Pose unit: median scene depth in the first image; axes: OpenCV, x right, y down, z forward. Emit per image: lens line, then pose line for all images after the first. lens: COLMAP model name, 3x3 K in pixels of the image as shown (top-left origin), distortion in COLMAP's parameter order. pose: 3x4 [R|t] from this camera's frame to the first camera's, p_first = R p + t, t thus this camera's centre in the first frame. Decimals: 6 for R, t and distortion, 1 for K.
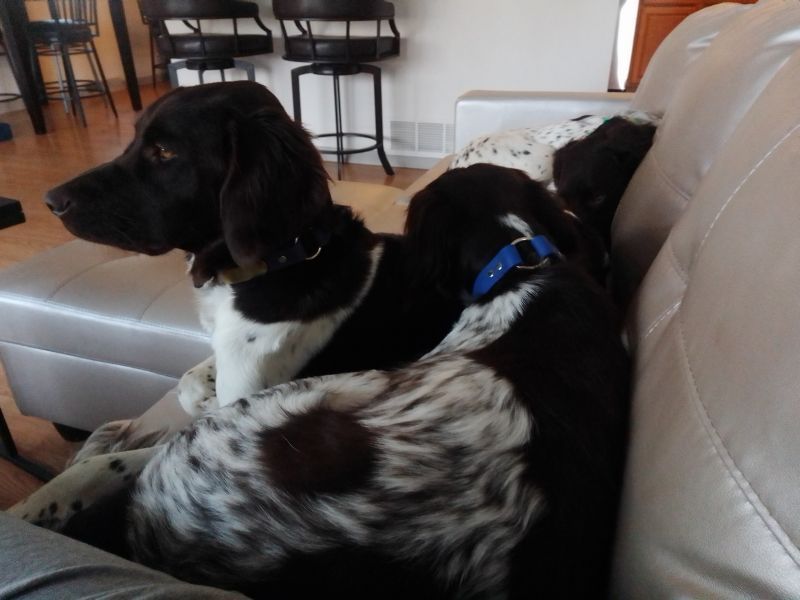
lens RADIAL K [[614.2, 0, 401.1], [0, 614.2, 302.3], [0, 0, 1]] dist [0.002841, -0.001378]
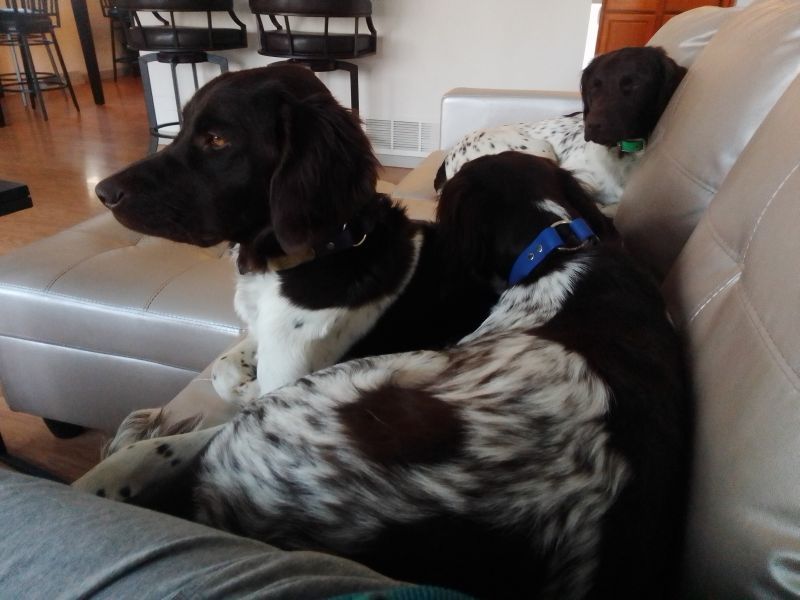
lens RADIAL K [[611.7, 0, 400.0], [0, 611.7, 300.0], [0, 0, 1]] dist [0.014021, -0.007348]
pose [[0.998112, -0.002242, 0.061373, -0.059123], [0.002523, 0.999987, -0.004506, 0.013124], [-0.061362, 0.004653, 0.998105, 0.000444]]
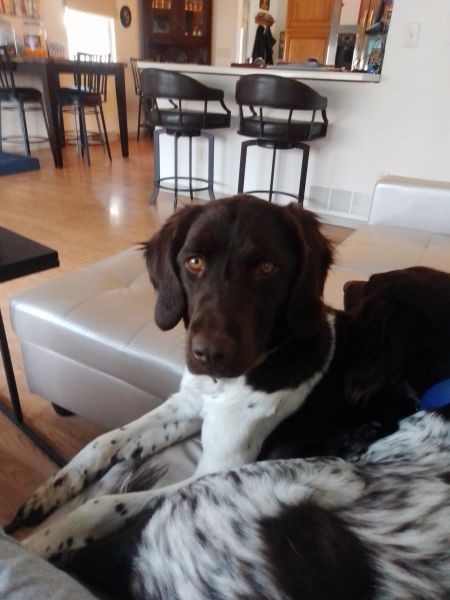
lens RADIAL K [[453.3, 0, 225.5], [0, 453.3, 294.2], [0, 0, 1]] dist [0.076439, -0.004348]
pose [[0.981718, 0.127243, -0.141561, -0.069790], [-0.130883, 0.991258, -0.016664, -0.060431], [0.138203, 0.034887, 0.989789, 0.038620]]
